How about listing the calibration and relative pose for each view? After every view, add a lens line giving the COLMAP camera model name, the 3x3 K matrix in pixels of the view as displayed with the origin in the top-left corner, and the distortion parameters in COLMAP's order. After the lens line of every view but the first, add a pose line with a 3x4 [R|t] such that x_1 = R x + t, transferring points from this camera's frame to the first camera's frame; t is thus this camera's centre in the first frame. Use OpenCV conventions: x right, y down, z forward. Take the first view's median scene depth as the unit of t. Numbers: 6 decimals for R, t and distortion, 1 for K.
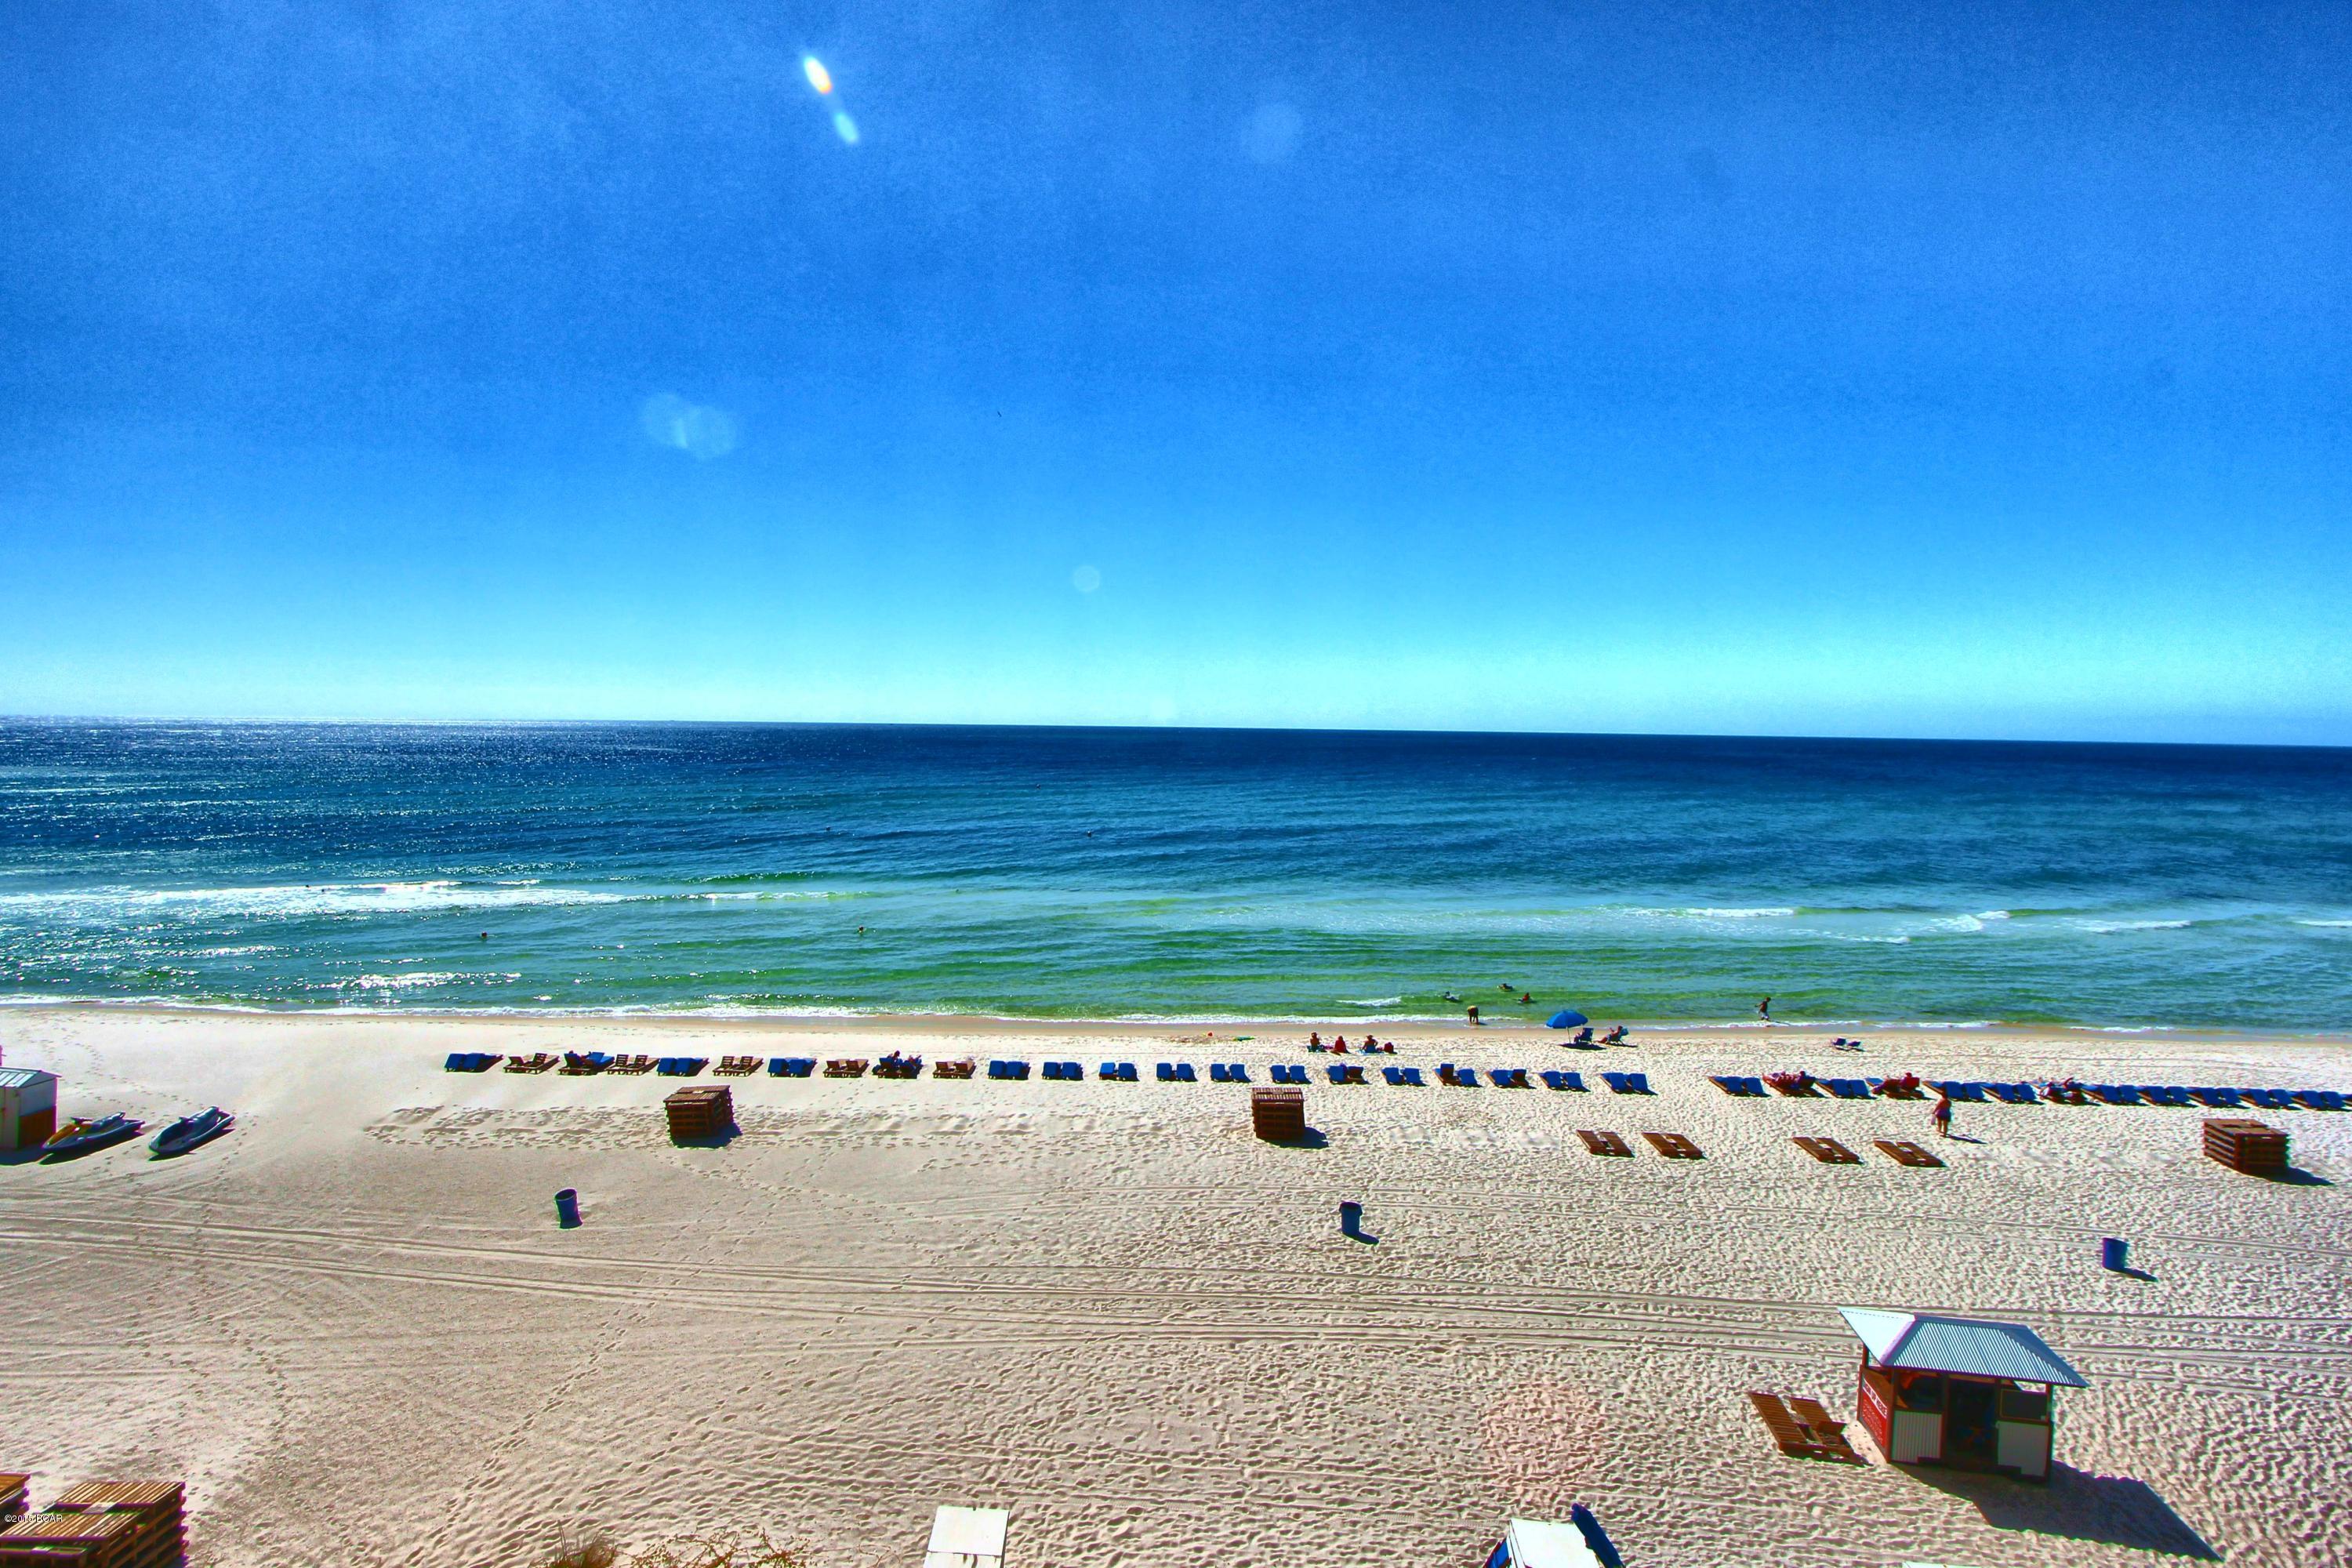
lens RADIAL K [[1144.7, 0, 1193.6], [0, 1144.7, 714.6], [0, 0, 1]] dist [-0.017572, 0.003159]
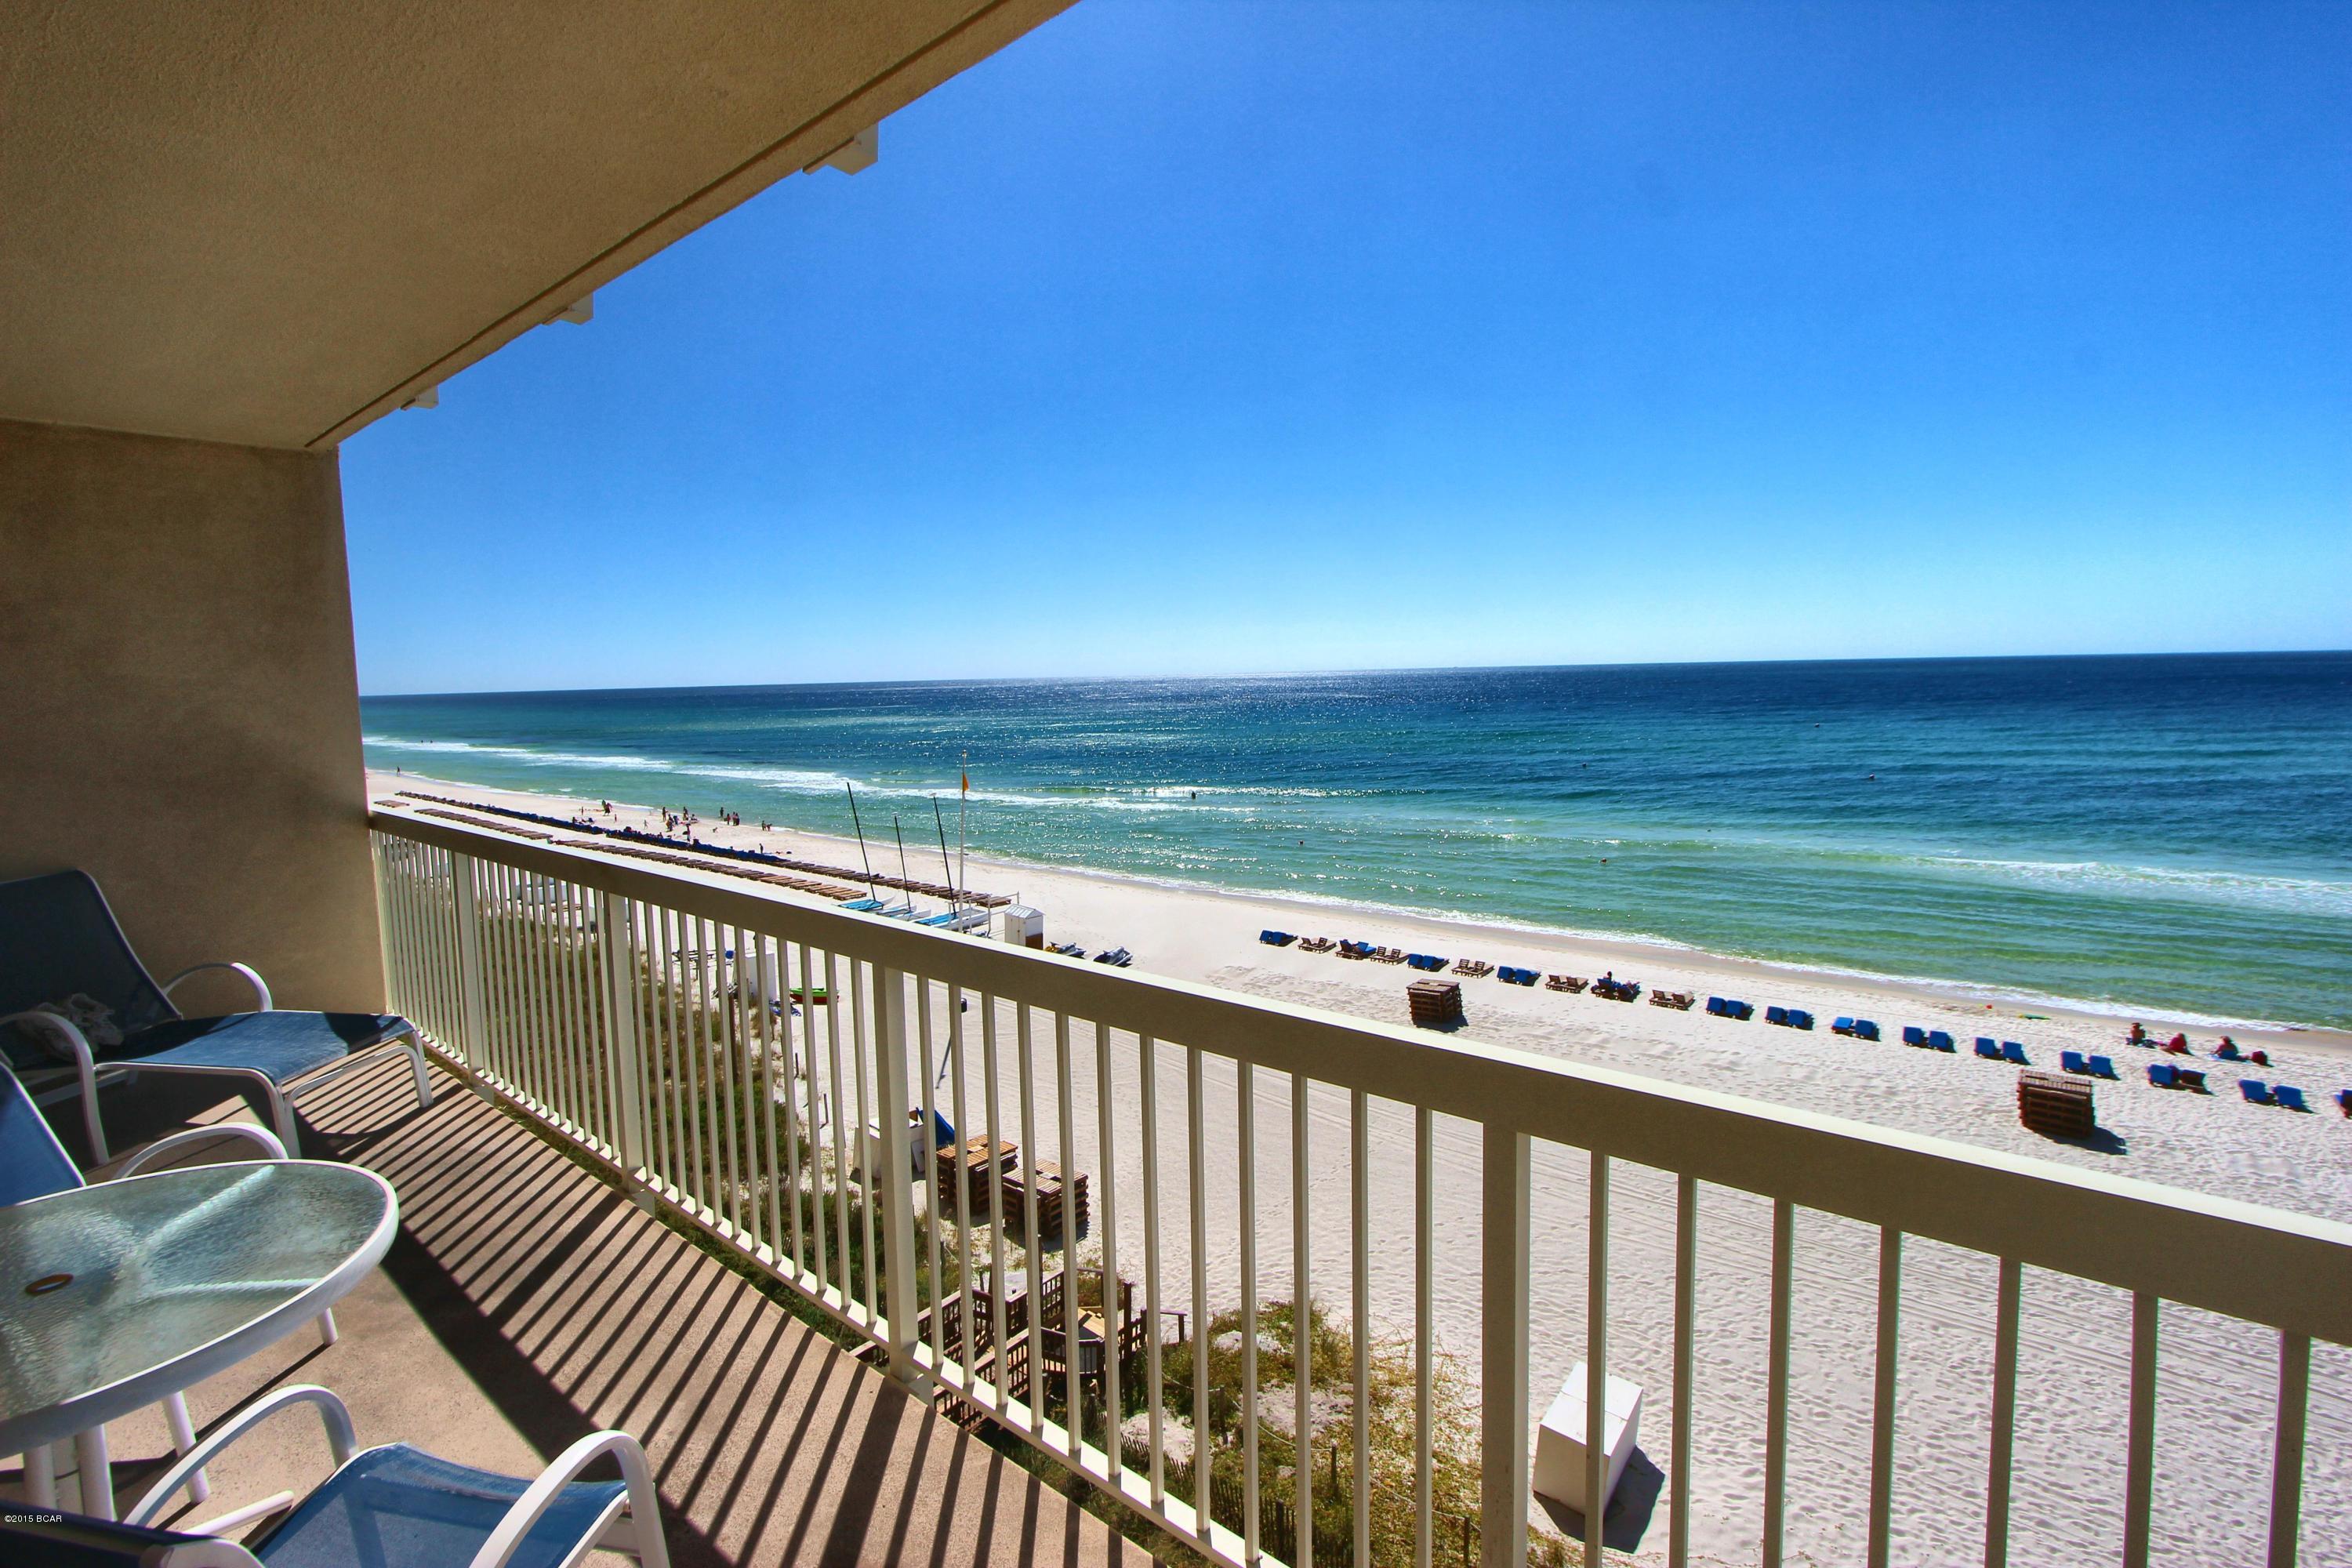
lens RADIAL K [[1082.4, 0, 1188.2], [0, 1082.4, 764.0], [0, 0, 1]] dist [-0.021200, 0.004926]
pose [[0.781848, 0.019993, -0.623148, 0.059625], [0.041665, 0.995576, 0.084217, -0.001341], [0.622075, -0.091808, 0.777556, -0.009082]]
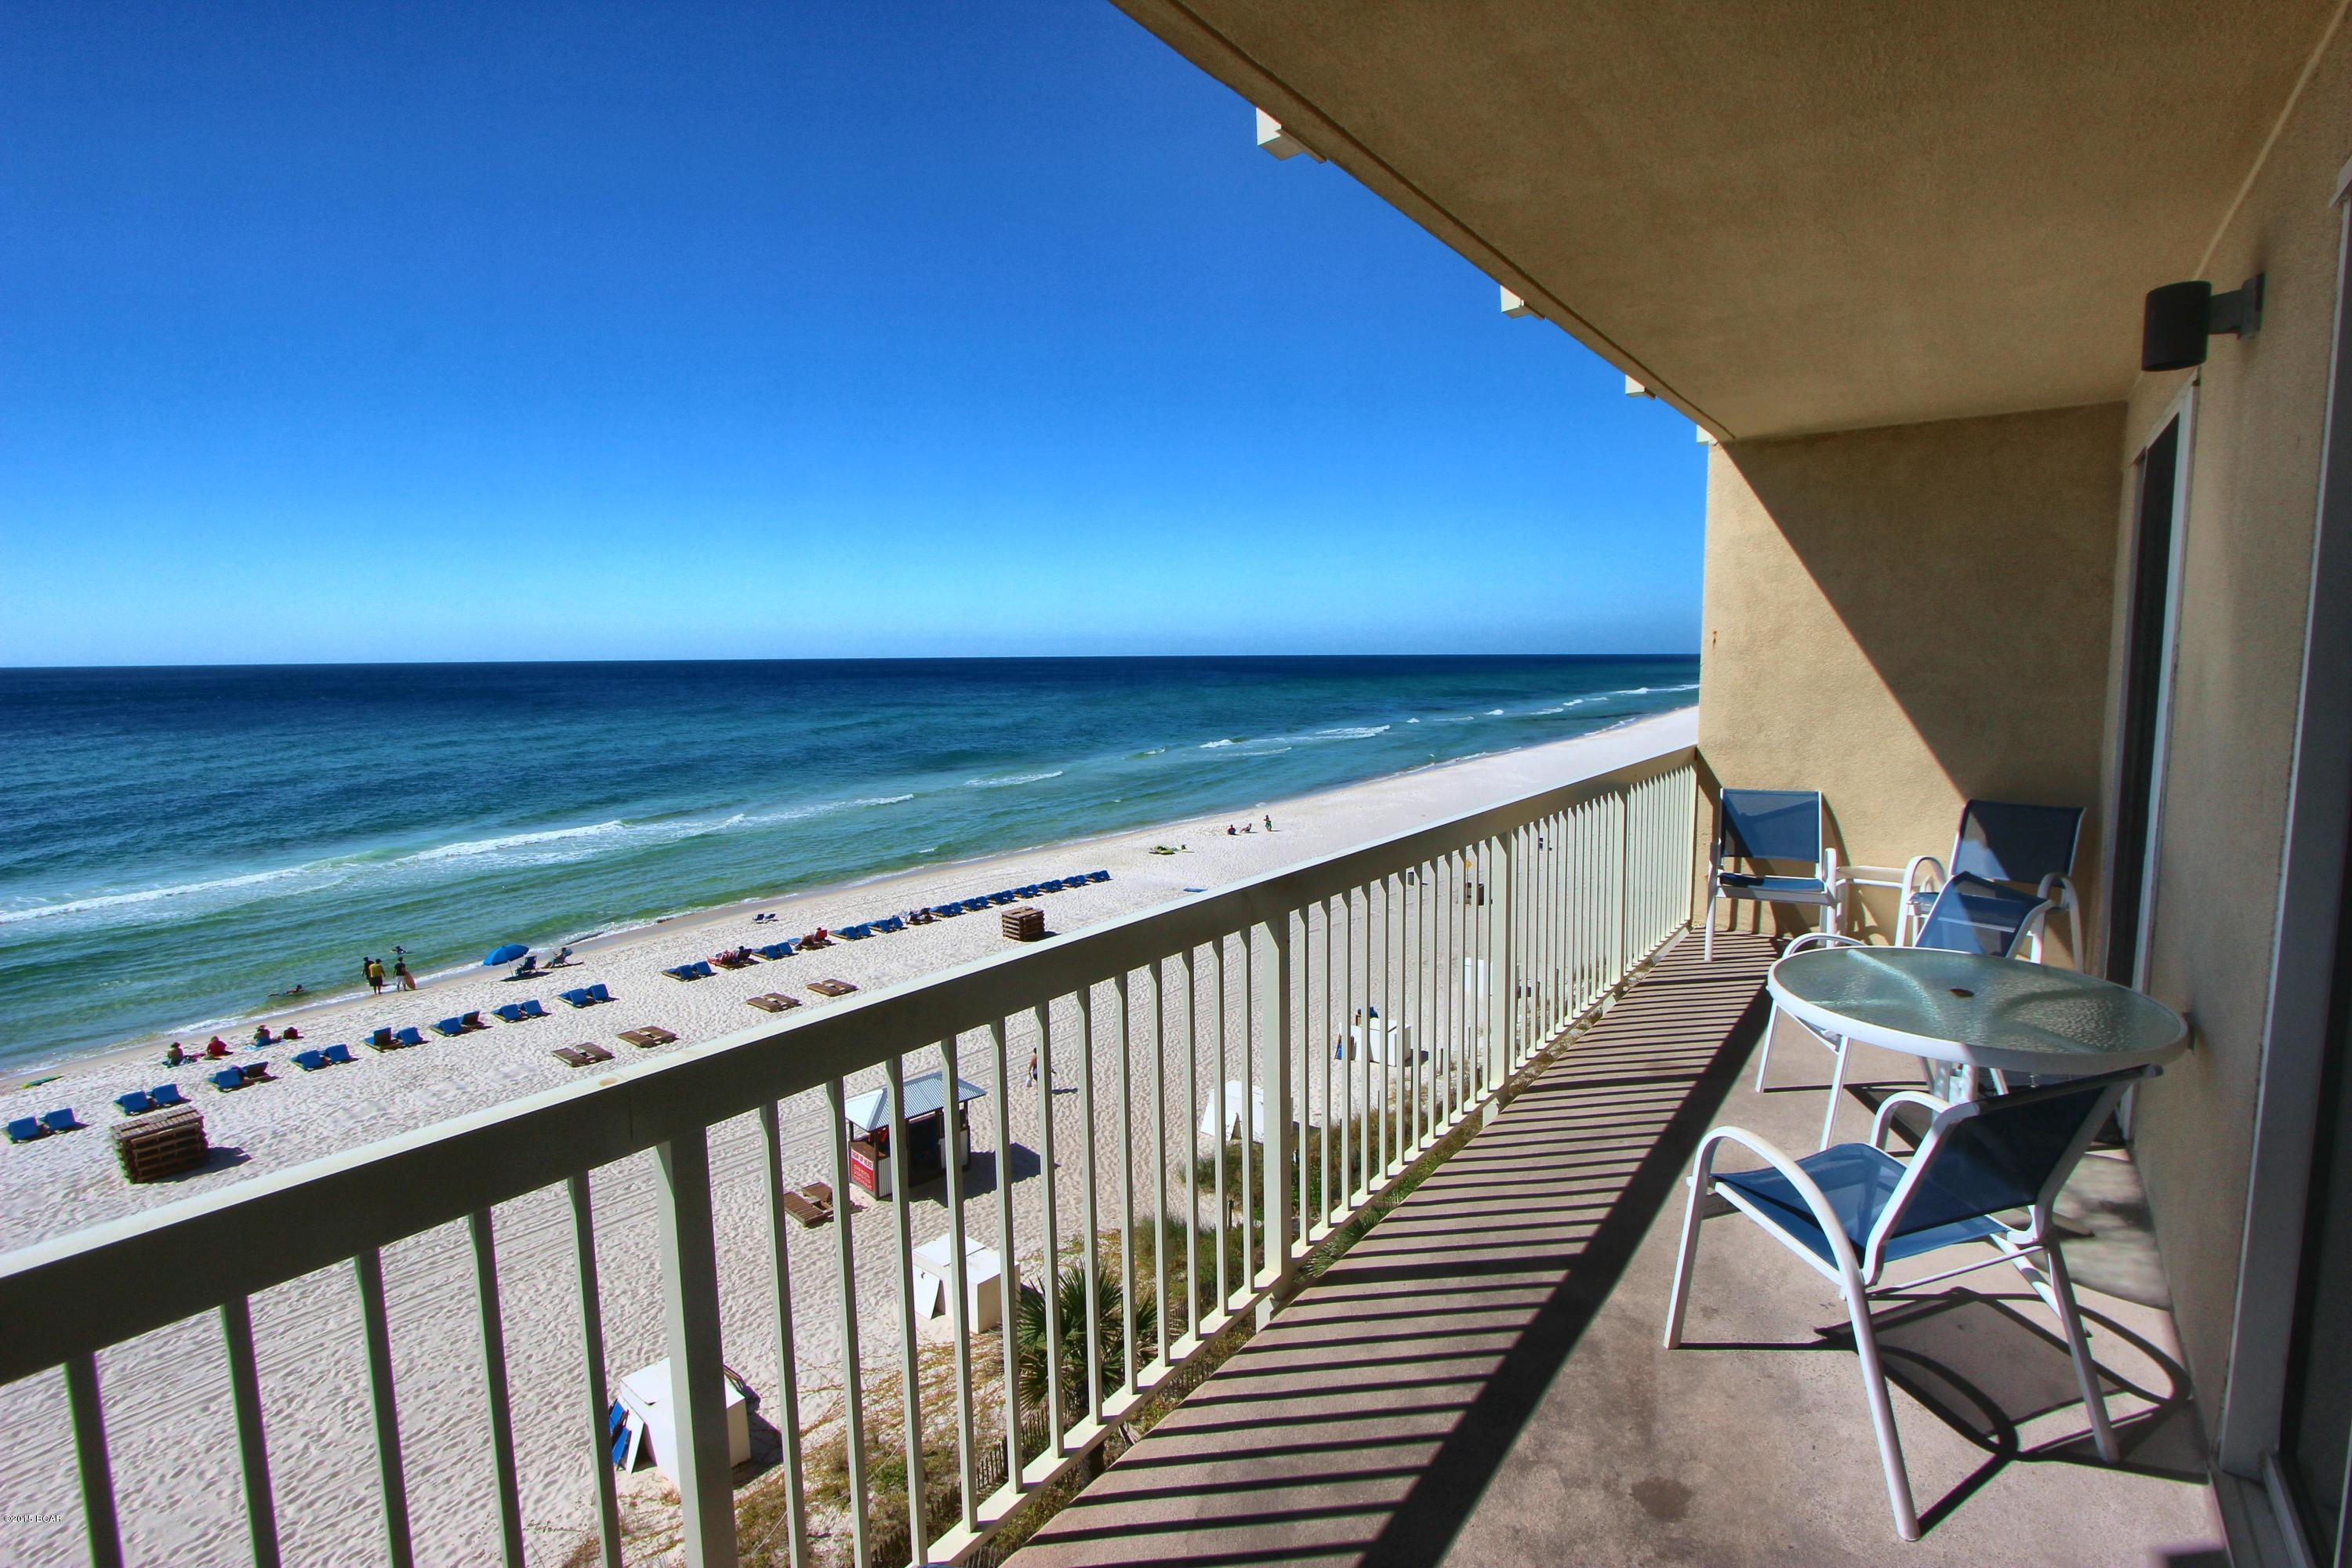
lens RADIAL K [[1082.4, 0, 1187.1], [0, 1082.4, 763.8], [0, 0, 1]] dist [-0.021200, 0.004926]
pose [[0.581413, -0.100341, 0.807397, -0.084475], [0.006248, 0.992887, 0.118894, -0.003033], [-0.813585, -0.064082, 0.577905, -0.005005]]
